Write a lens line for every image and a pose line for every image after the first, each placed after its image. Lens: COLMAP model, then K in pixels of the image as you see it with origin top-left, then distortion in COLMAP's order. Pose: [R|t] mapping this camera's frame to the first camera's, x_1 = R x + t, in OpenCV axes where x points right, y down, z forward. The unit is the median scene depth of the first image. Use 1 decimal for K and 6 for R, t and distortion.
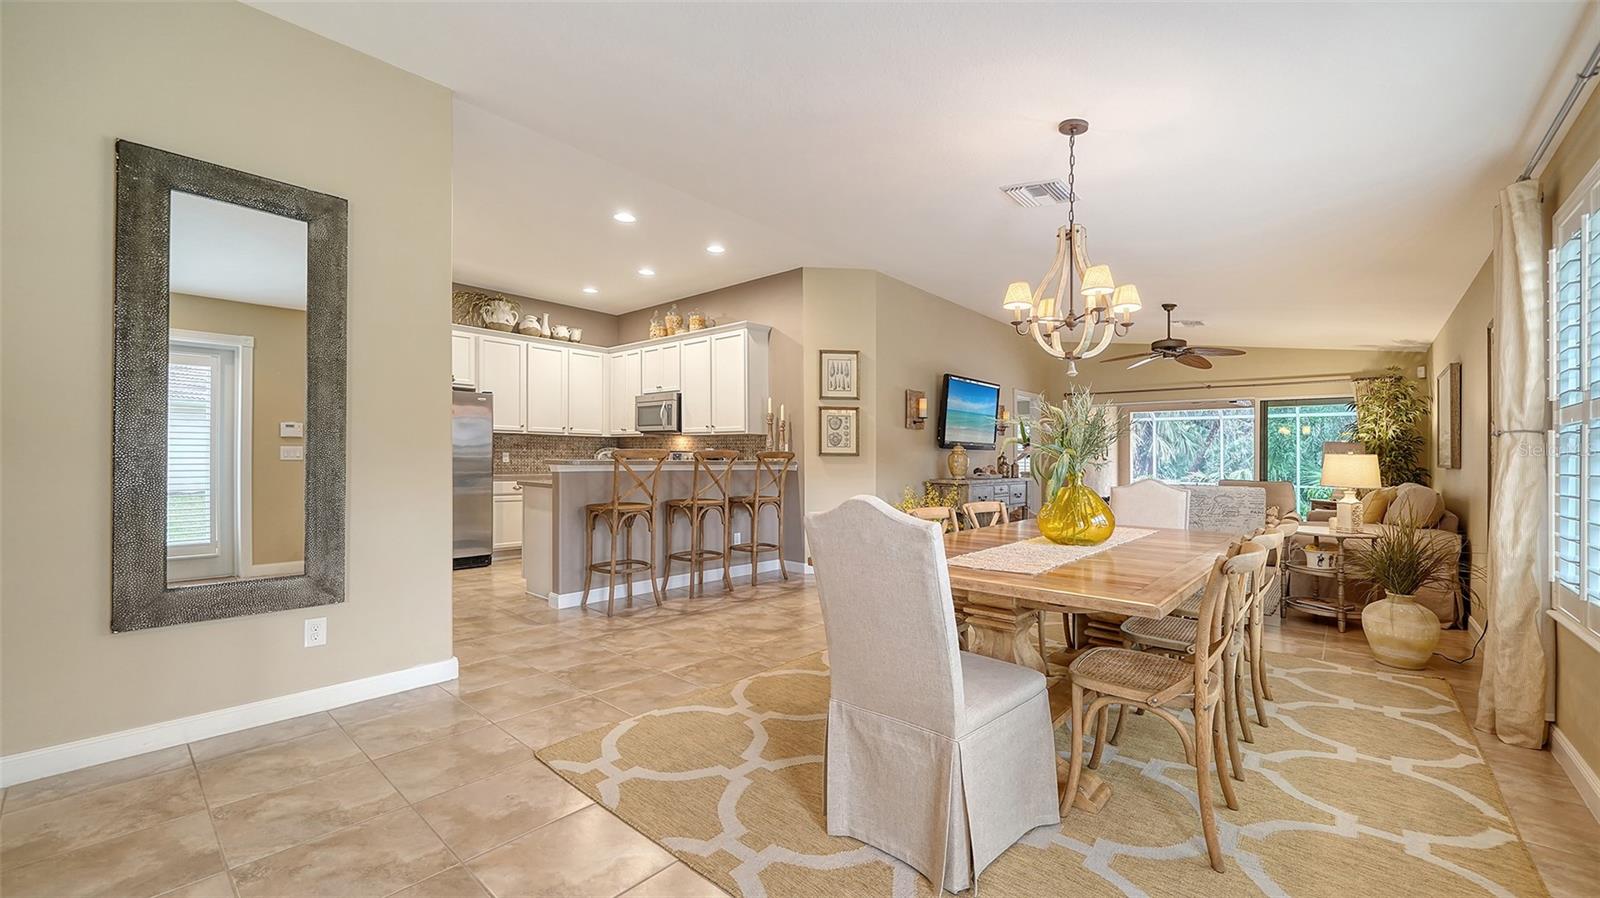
lens RADIAL K [[633.1, 0, 805.3], [0, 633.1, 456.3], [0, 0, 1]] dist [-0.000147, 0.000070]
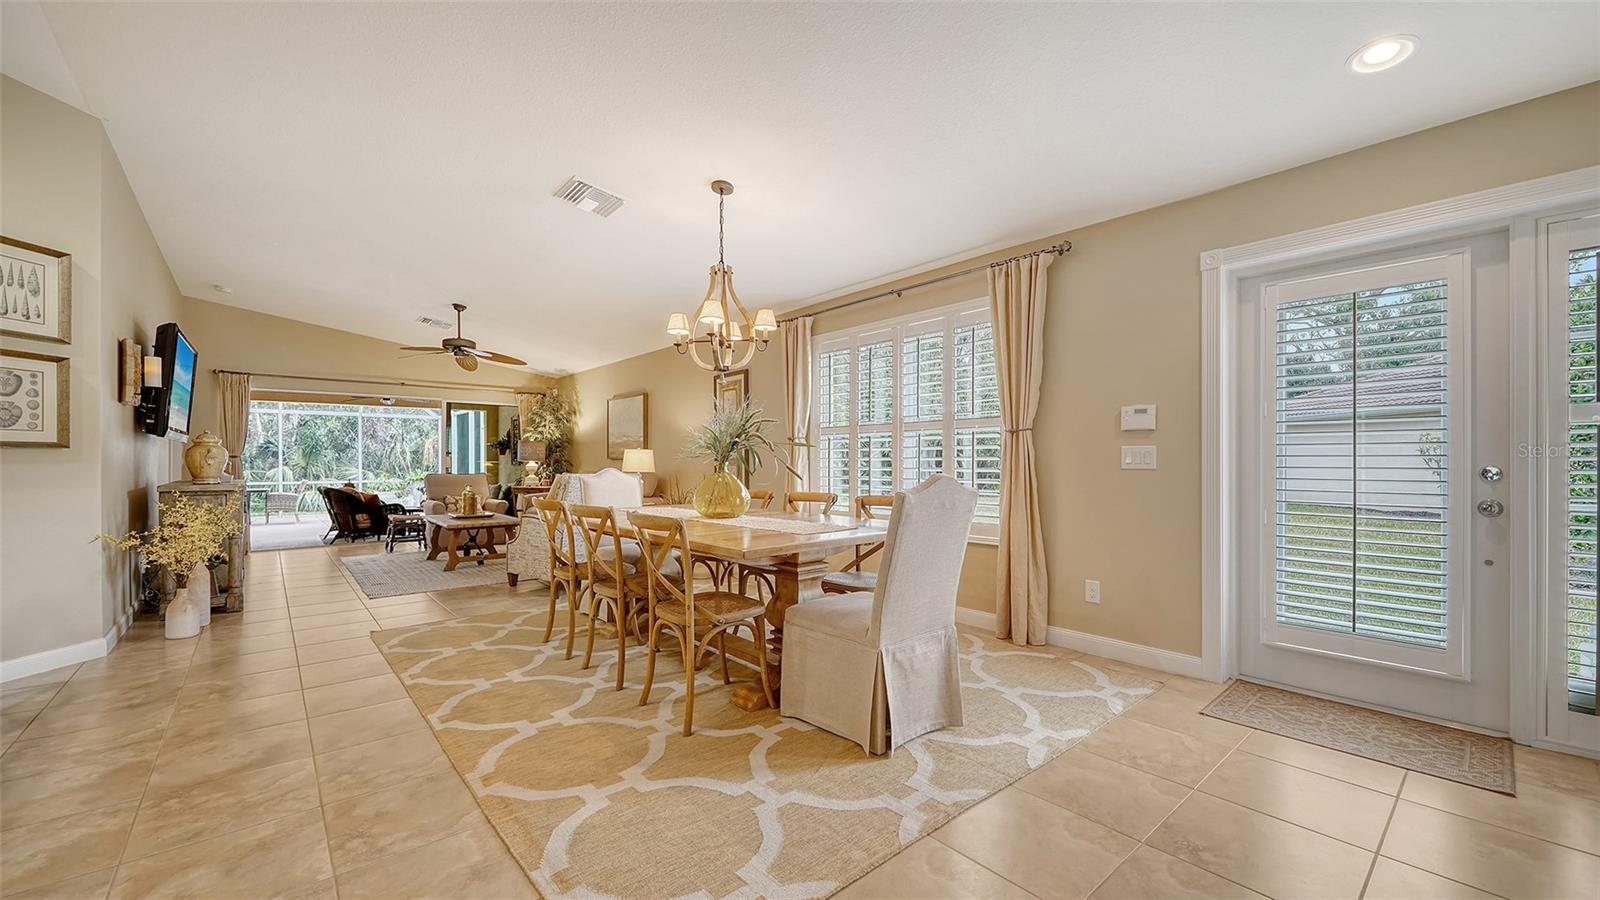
lens RADIAL K [[607.8, 0, 801.0], [0, 607.8, 458.9], [0, 0, 1]] dist [-0.001446, -0.000085]
pose [[0.134177, -0.006916, 0.990933, -0.336217], [-0.001109, 0.999974, 0.007129, 0.004797], [-0.990957, -0.002055, 0.134165, 0.300176]]
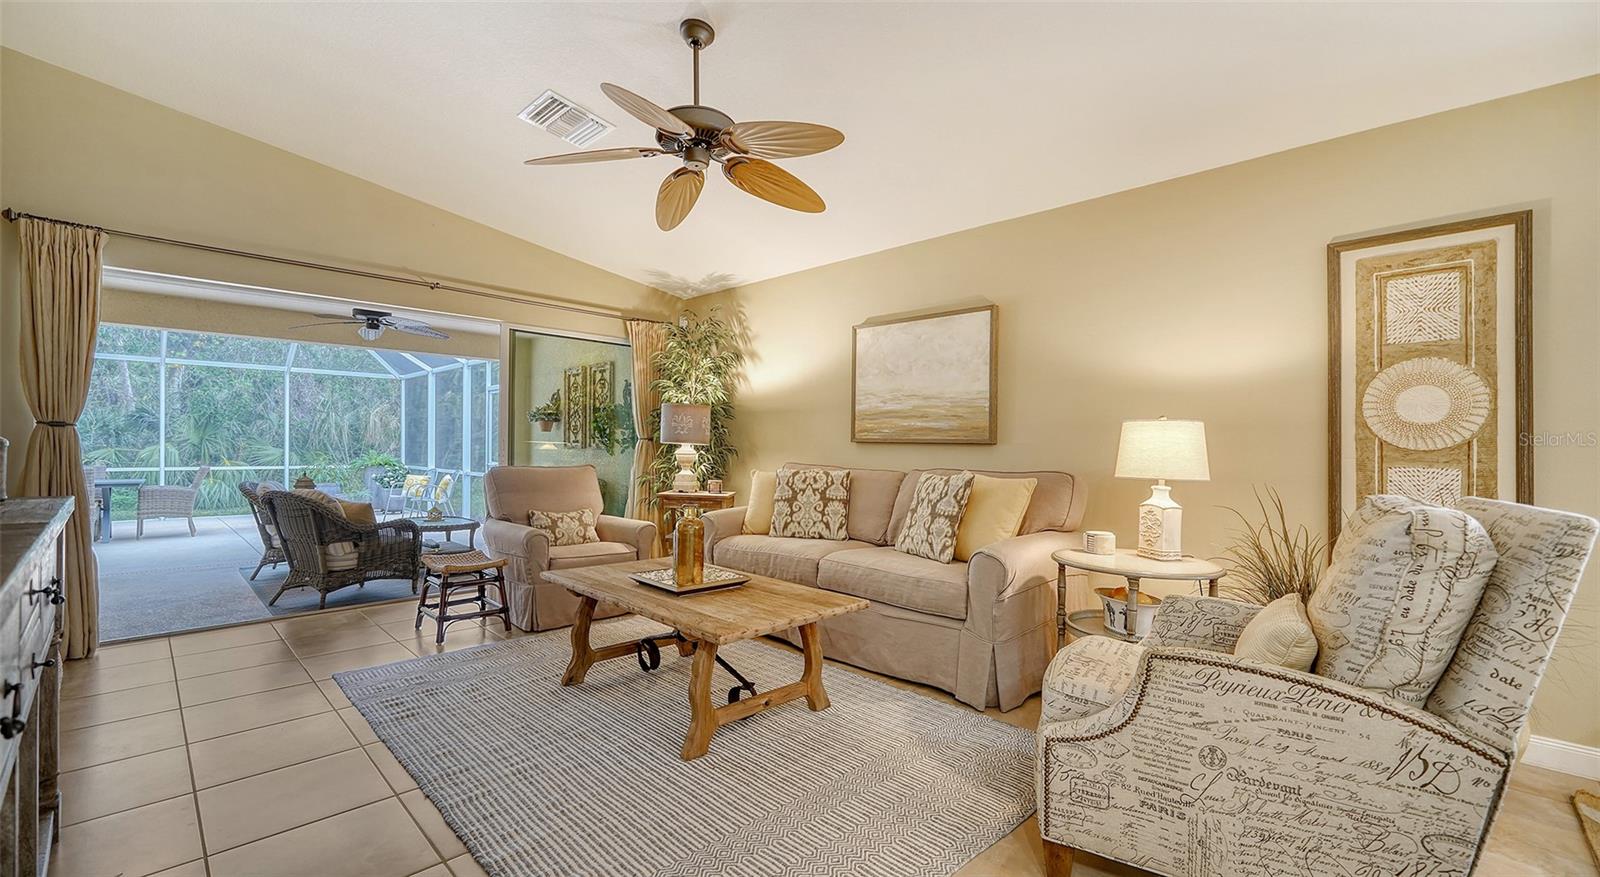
lens RADIAL K [[643.8, 0, 799.1], [0, 643.8, 445.4], [0, 0, 1]] dist [0.002656, -0.003586]
pose [[0.058258, -0.009397, 0.998257, 0.187663], [-0.017482, 0.999793, 0.010432, 0.012364], [-0.998148, -0.018059, 0.058082, 0.904302]]
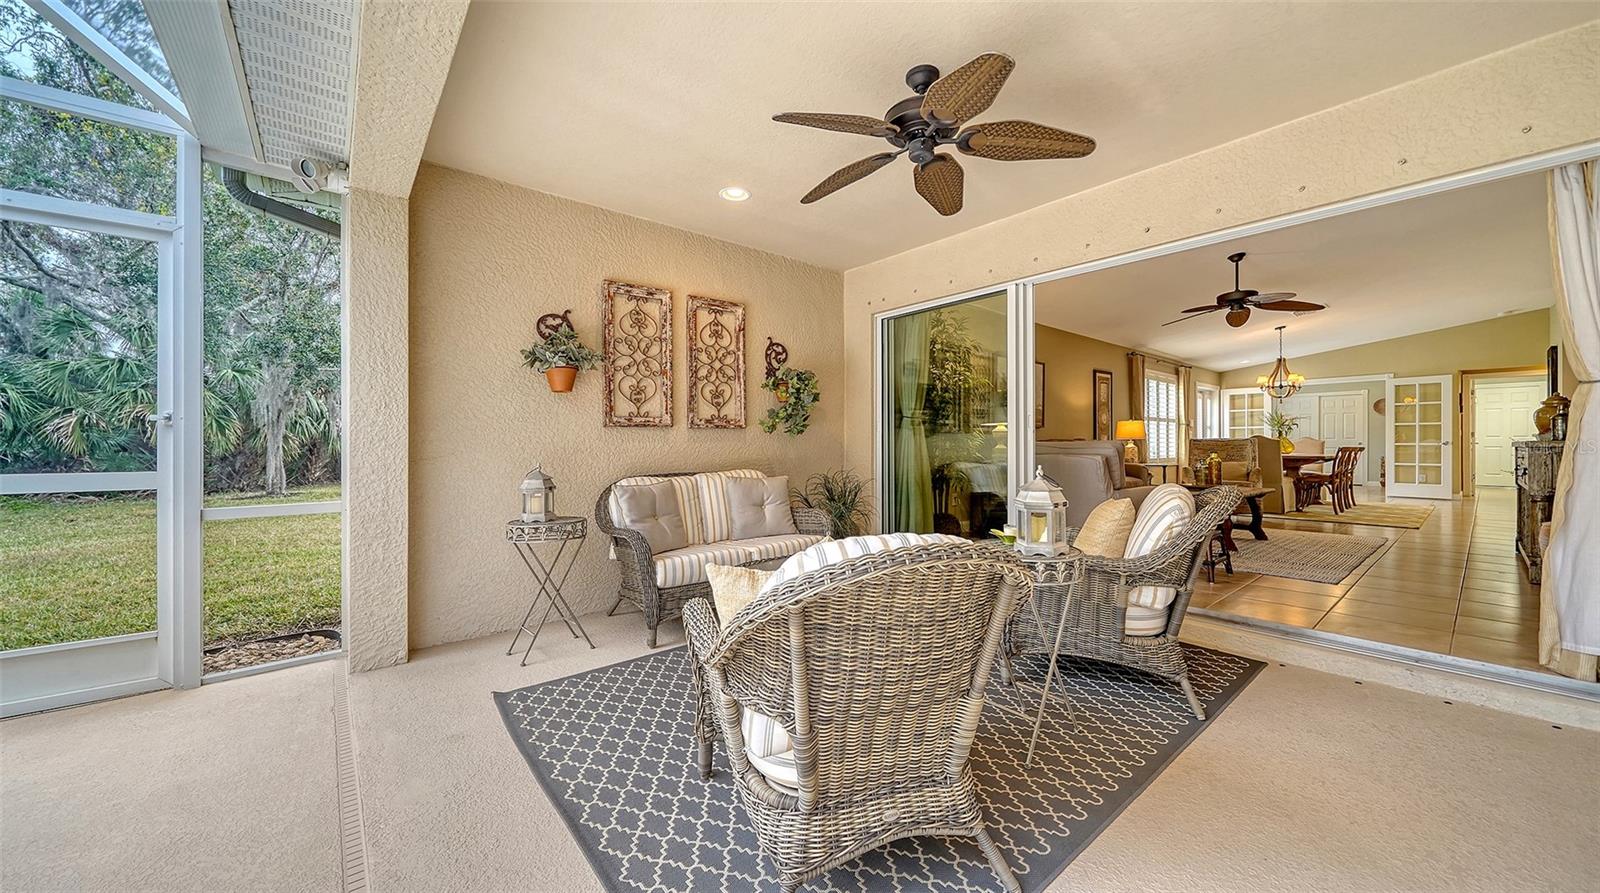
lens RADIAL K [[571.1, 0, 794.9], [0, 571.1, 441.6], [0, 0, 1]] dist [0.001679, 0.000146]
pose [[-0.986809, -0.009817, 0.161588, 1.098121], [-0.011054, 0.999916, -0.006760, 0.052288], [-0.161508, -0.008457, -0.986835, 1.945001]]
